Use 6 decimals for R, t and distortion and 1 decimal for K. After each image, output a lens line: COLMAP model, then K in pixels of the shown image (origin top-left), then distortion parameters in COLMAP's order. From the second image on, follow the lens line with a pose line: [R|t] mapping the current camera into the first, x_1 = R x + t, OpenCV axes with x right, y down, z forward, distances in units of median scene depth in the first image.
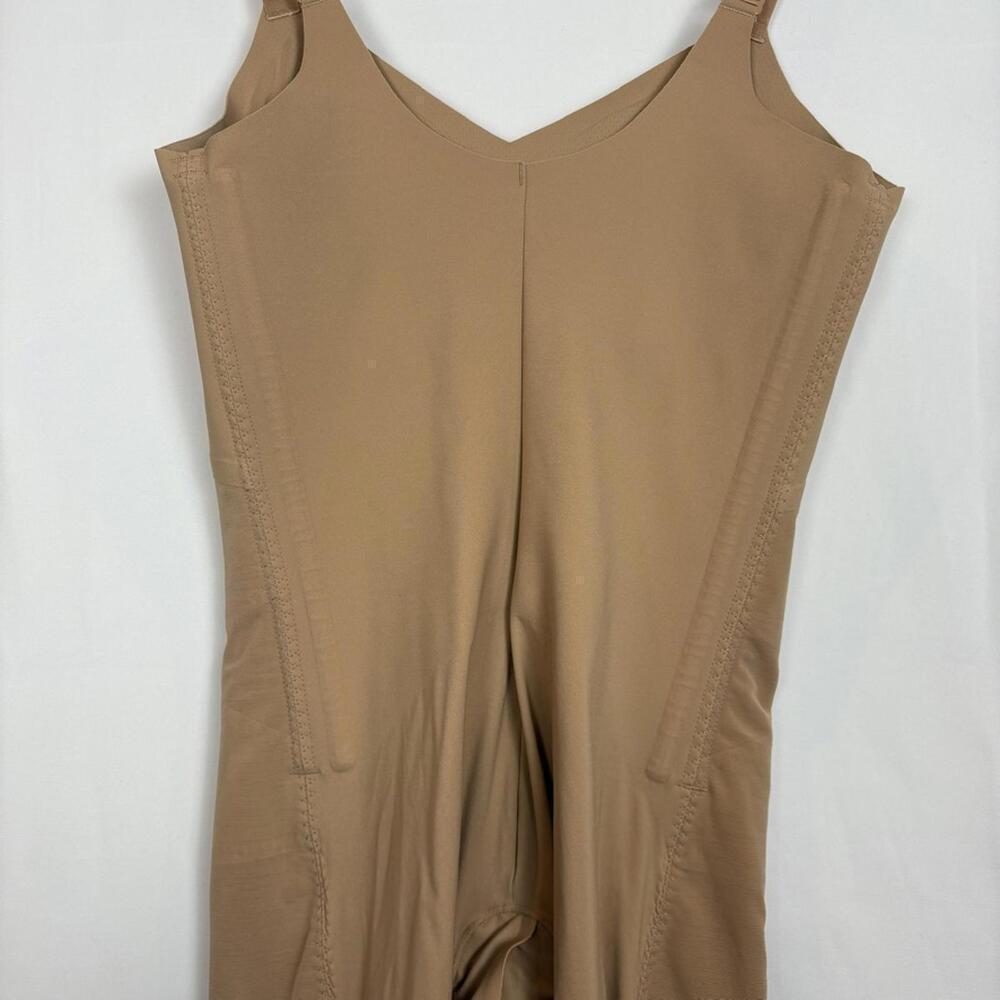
lens RADIAL K [[895.7, 0, 500.0], [0, 895.7, 500.0], [0, 0, 1]] dist [0.047910, -0.154654]
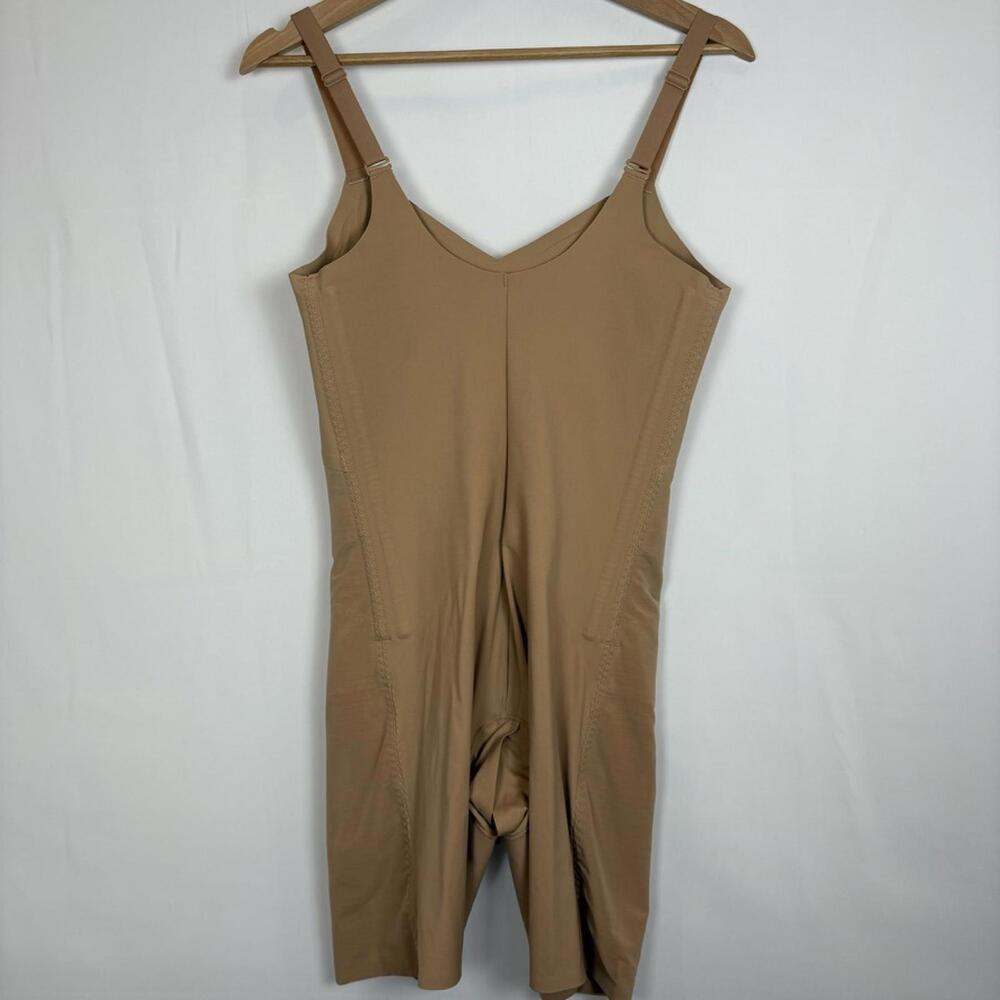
lens RADIAL K [[895.7, 0, 500.0], [0, 895.7, 500.0], [0, 0, 1]] dist [0.047910, -0.154654]
pose [[0.999848, -0.014034, -0.010313, 0.026497], [0.014479, 0.998908, 0.044420, -0.029963], [0.009678, -0.044563, 0.998960, -0.679605]]
